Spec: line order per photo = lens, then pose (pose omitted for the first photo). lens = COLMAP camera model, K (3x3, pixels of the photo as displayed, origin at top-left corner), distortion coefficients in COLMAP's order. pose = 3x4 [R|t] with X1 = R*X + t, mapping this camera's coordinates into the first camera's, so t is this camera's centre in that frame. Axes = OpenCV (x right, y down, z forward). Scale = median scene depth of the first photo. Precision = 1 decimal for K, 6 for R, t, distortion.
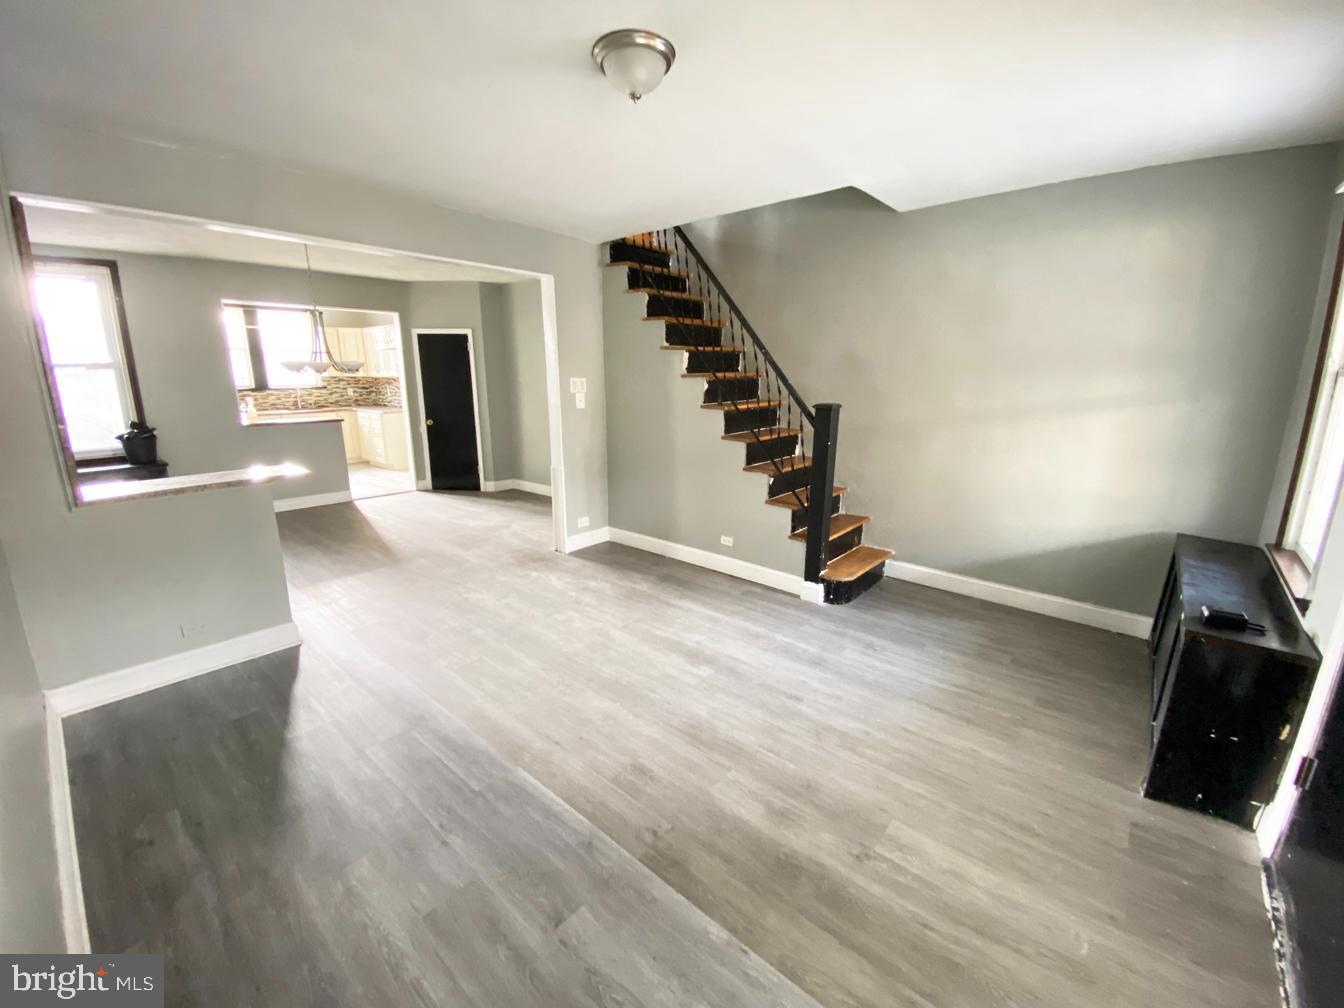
lens RADIAL K [[549.0, 0, 669.3], [0, 549.0, 500.4], [0, 0, 1]] dist [0.026871, -0.023545]
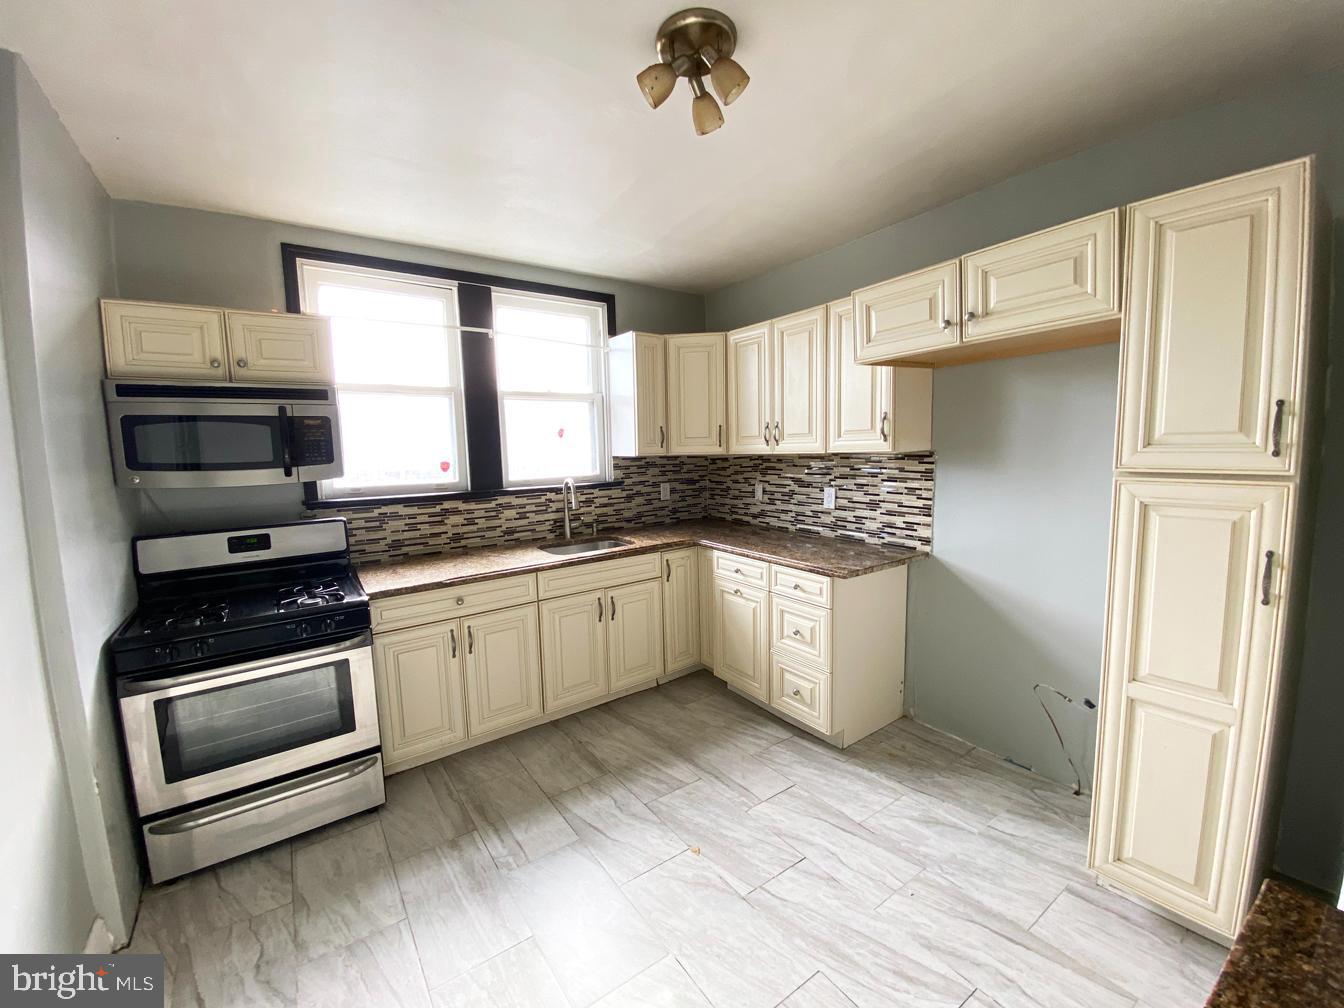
lens RADIAL K [[545.7, 0, 672.0], [0, 545.7, 504.0], [0, 0, 1]] dist [0.056955, -0.048841]
pose [[0.970700, 0.003827, -0.240263, -0.653604], [-0.033058, 0.992492, -0.117753, -0.191726], [0.238009, 0.122246, 0.963539, 0.836150]]
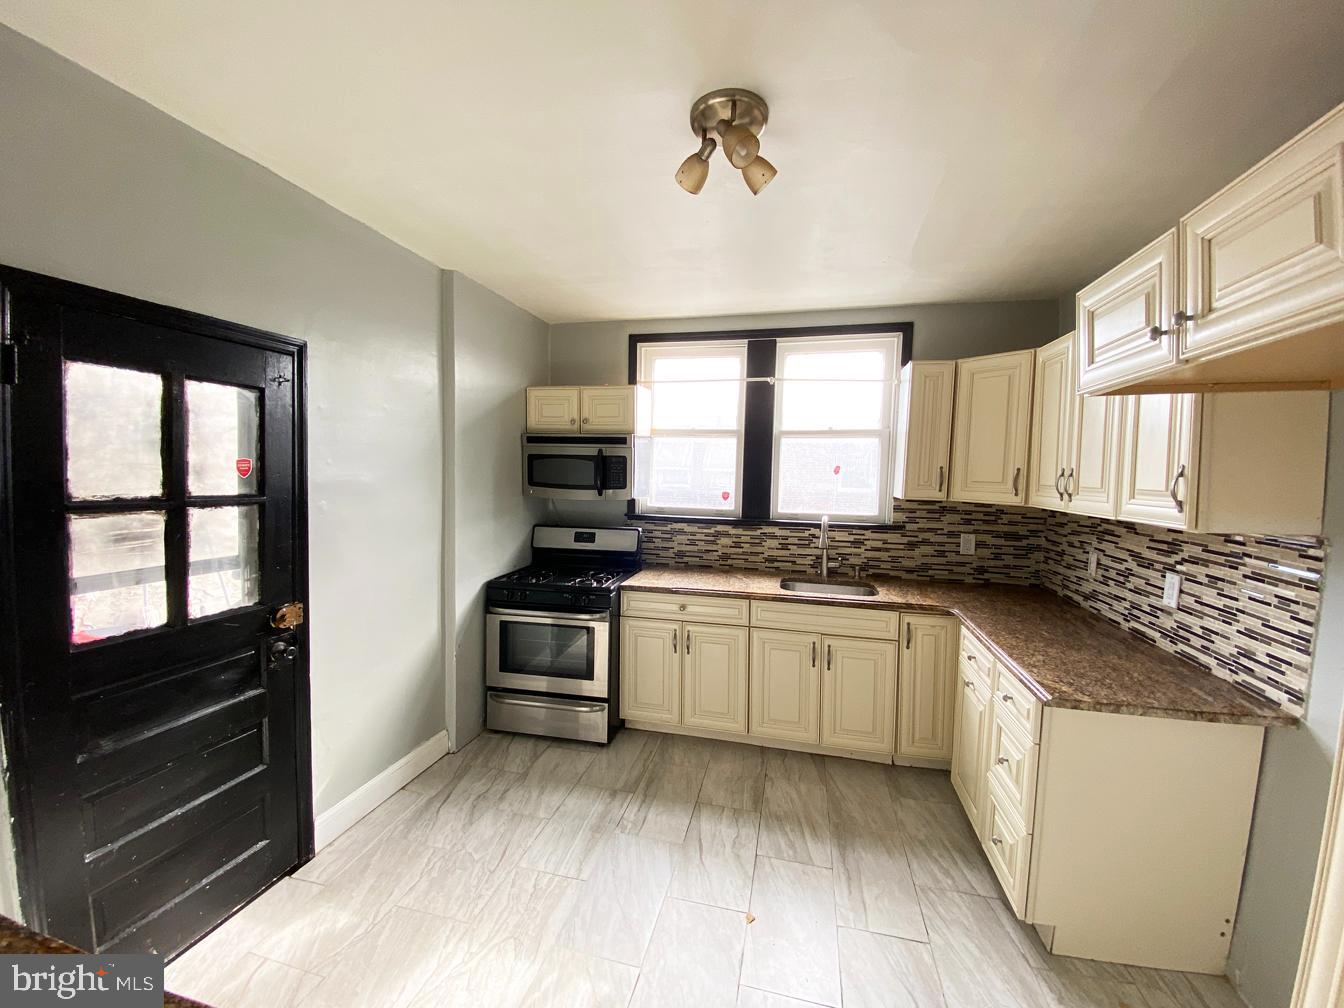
lens RADIAL K [[549.0, 0, 669.3], [0, 549.0, 500.4], [0, 0, 1]] dist [0.026871, -0.023545]
pose [[0.455109, 0.064972, -0.888062, -0.494569], [-0.226125, 0.973073, -0.044692, -0.228847], [0.861245, 0.221153, 0.457546, 0.934734]]
